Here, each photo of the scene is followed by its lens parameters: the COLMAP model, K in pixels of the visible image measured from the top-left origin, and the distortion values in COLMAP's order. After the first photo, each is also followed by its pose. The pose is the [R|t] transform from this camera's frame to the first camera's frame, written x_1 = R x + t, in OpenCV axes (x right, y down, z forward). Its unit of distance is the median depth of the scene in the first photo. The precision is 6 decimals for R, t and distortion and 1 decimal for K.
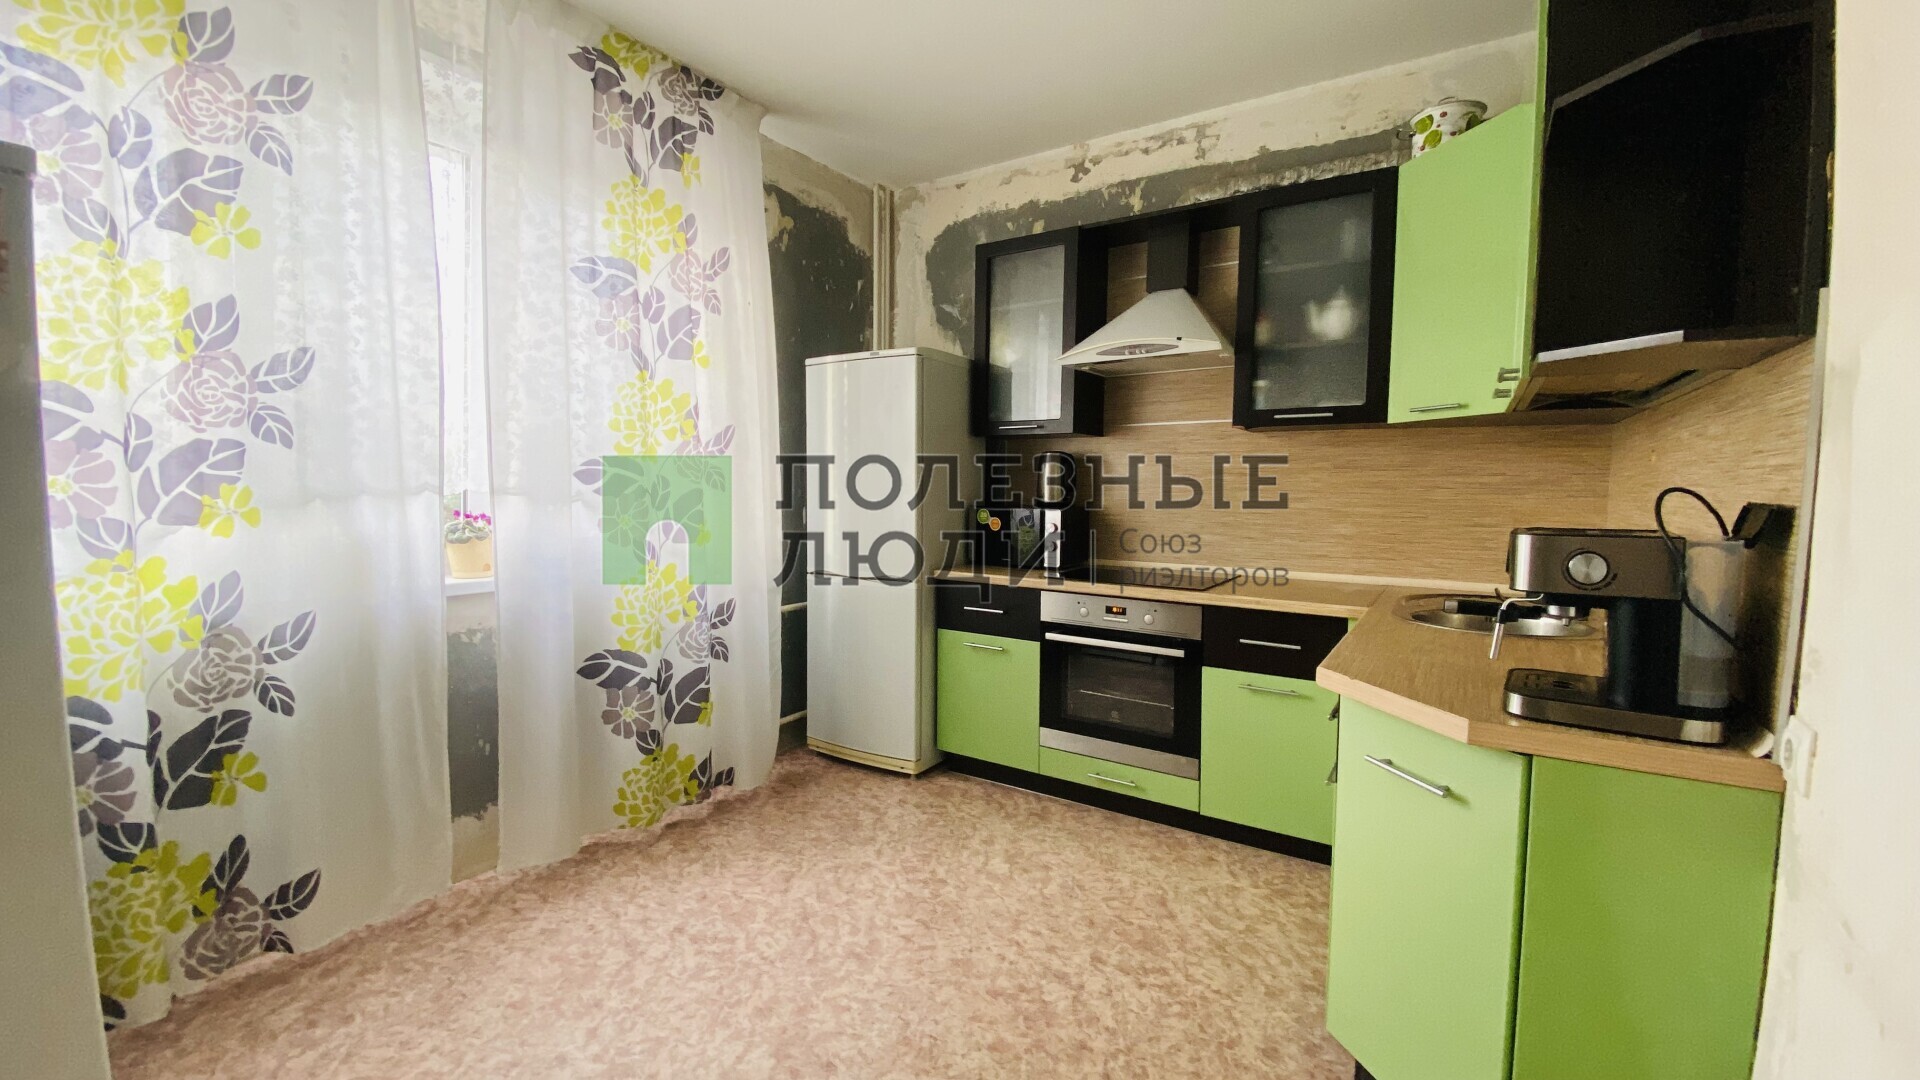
lens RADIAL K [[791.2, 0, 945.2], [0, 791.2, 538.9], [0, 0, 1]] dist [0.037700, -0.026587]
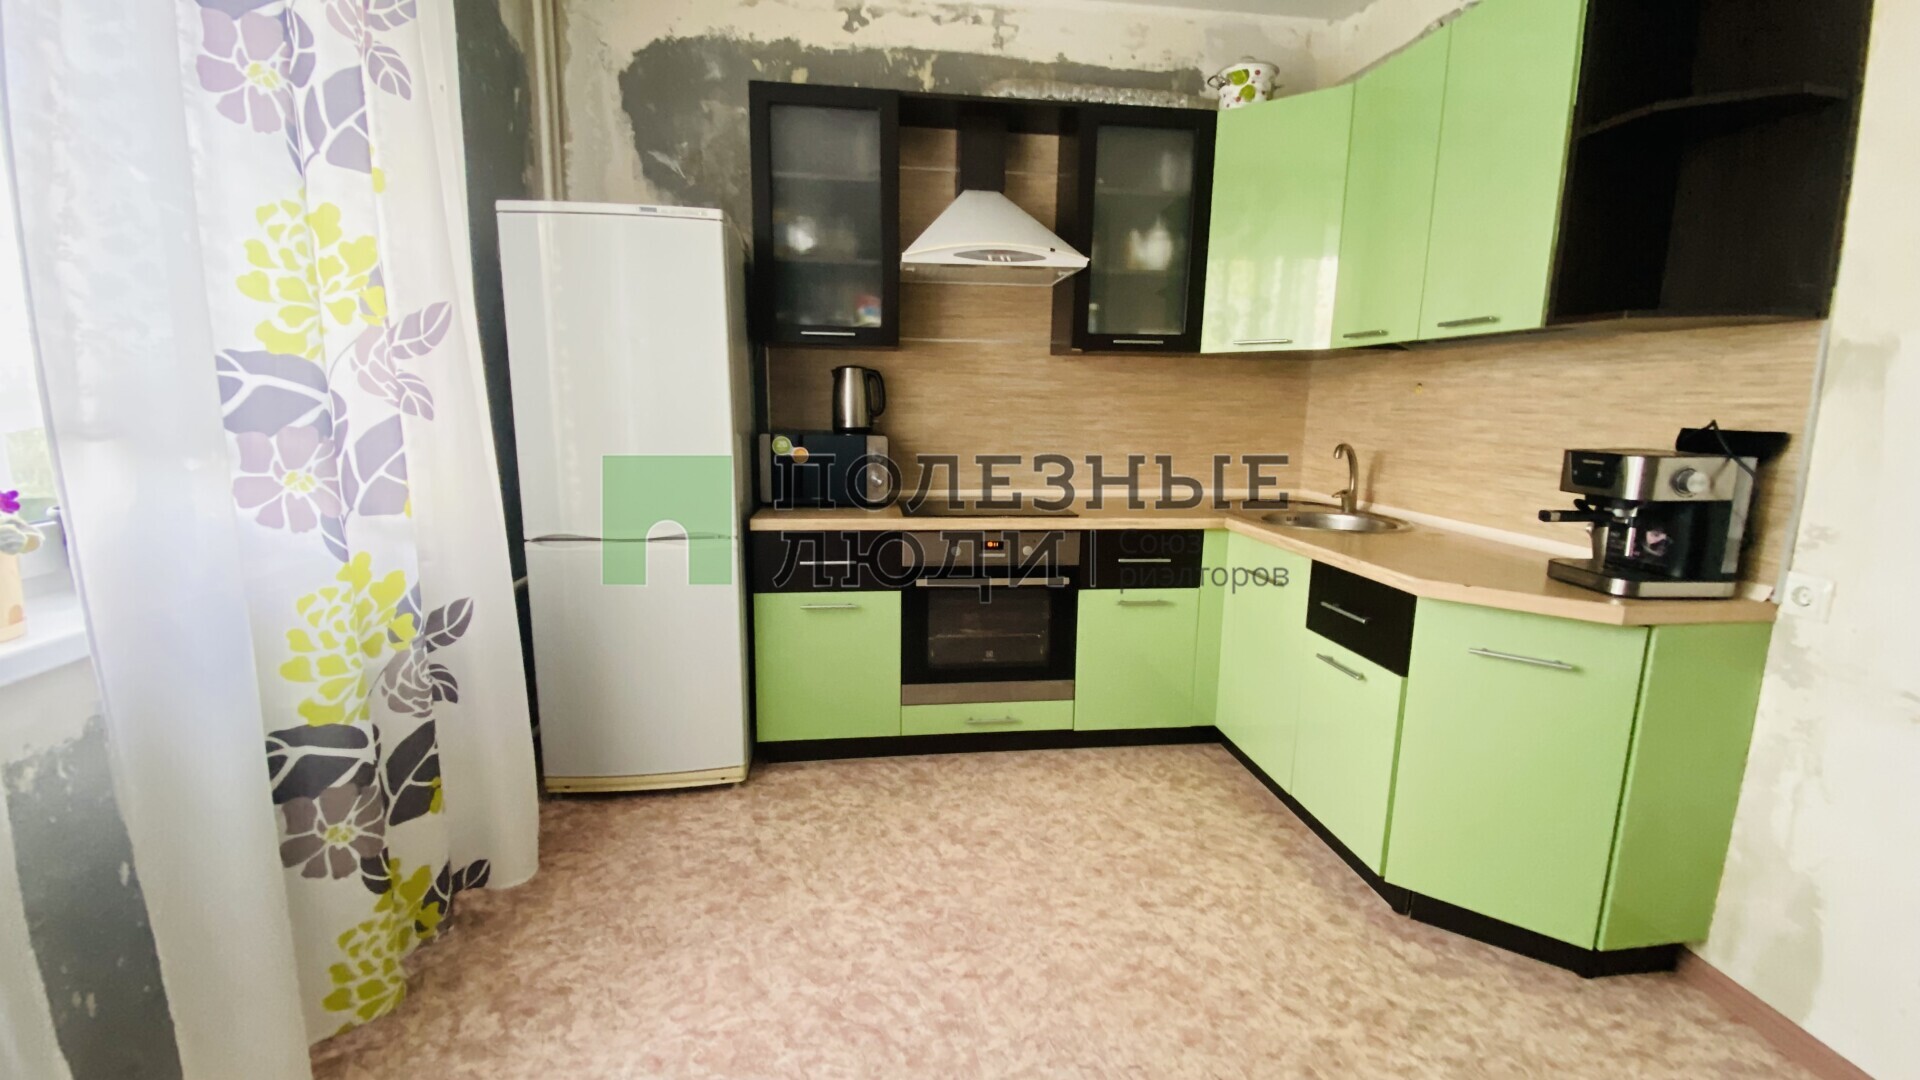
lens RADIAL K [[791.2, 0, 945.2], [0, 791.2, 538.9], [0, 0, 1]] dist [0.037700, -0.026587]
pose [[0.757297, -0.109864, 0.643763, -0.416917], [0.038576, 0.991552, 0.123838, -0.033270], [-0.651930, -0.068949, 0.755138, 0.331508]]
